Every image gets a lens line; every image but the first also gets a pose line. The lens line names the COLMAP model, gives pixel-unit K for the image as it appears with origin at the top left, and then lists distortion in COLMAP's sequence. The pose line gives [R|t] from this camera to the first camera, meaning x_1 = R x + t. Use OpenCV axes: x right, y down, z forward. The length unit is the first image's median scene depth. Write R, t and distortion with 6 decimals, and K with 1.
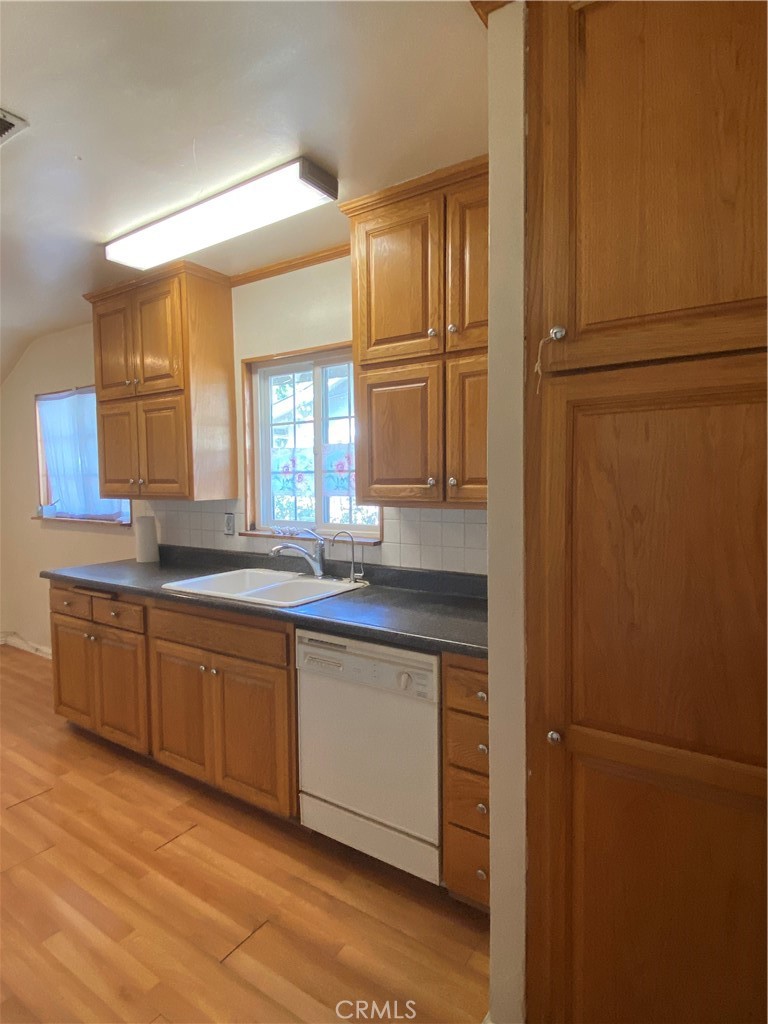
lens RADIAL K [[550.8, 0, 384.0], [0, 550.8, 512.0], [0, 0, 1]] dist [0.053928, -0.062597]
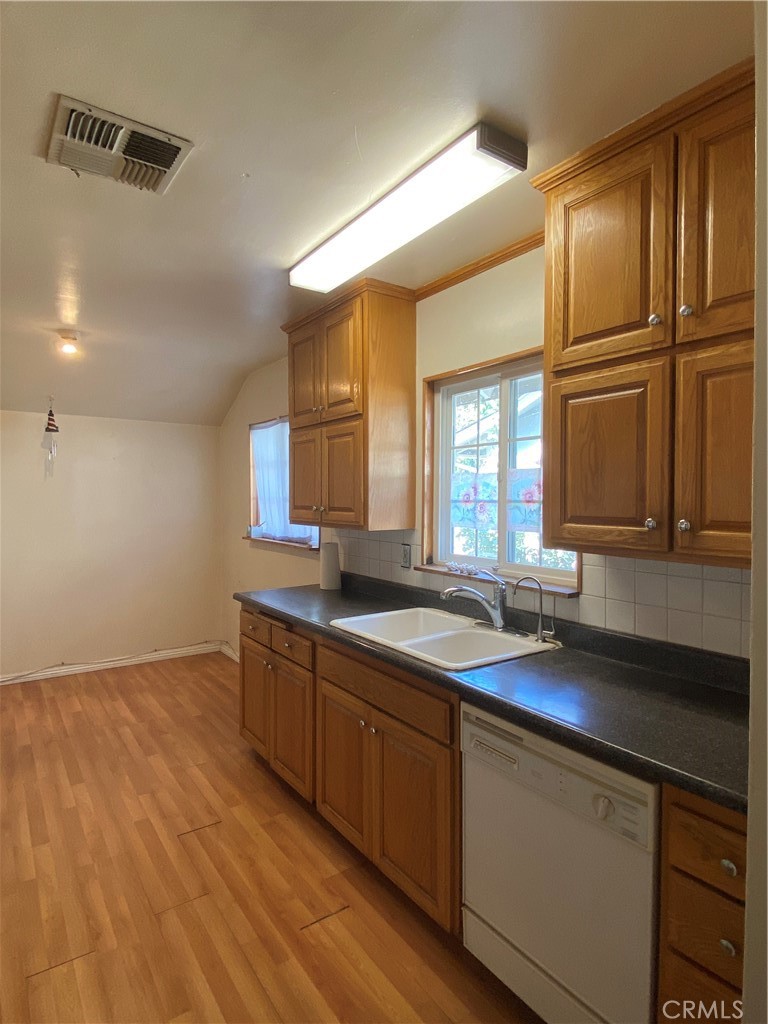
lens RADIAL K [[550.8, 0, 384.0], [0, 550.8, 512.0], [0, 0, 1]] dist [0.053928, -0.062597]
pose [[0.934266, 0.017292, -0.356157, 0.015496], [-0.028755, 0.999224, -0.026914, -0.032616], [0.355415, 0.035386, 0.934038, 0.159274]]
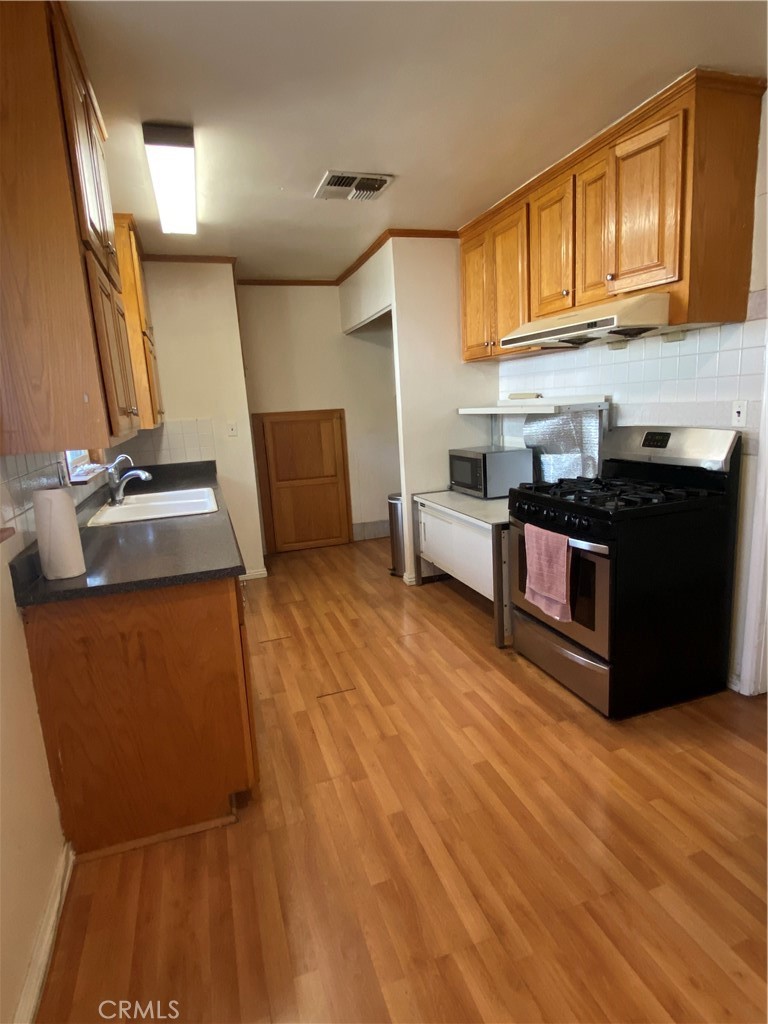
lens RADIAL K [[550.8, 0, 384.0], [0, 550.8, 512.0], [0, 0, 1]] dist [0.053928, -0.062597]
pose [[-0.786611, -0.070157, 0.613450, -1.315121], [0.099892, 0.965976, 0.238562, -0.082504], [-0.609315, 0.248934, -0.752839, 1.623532]]
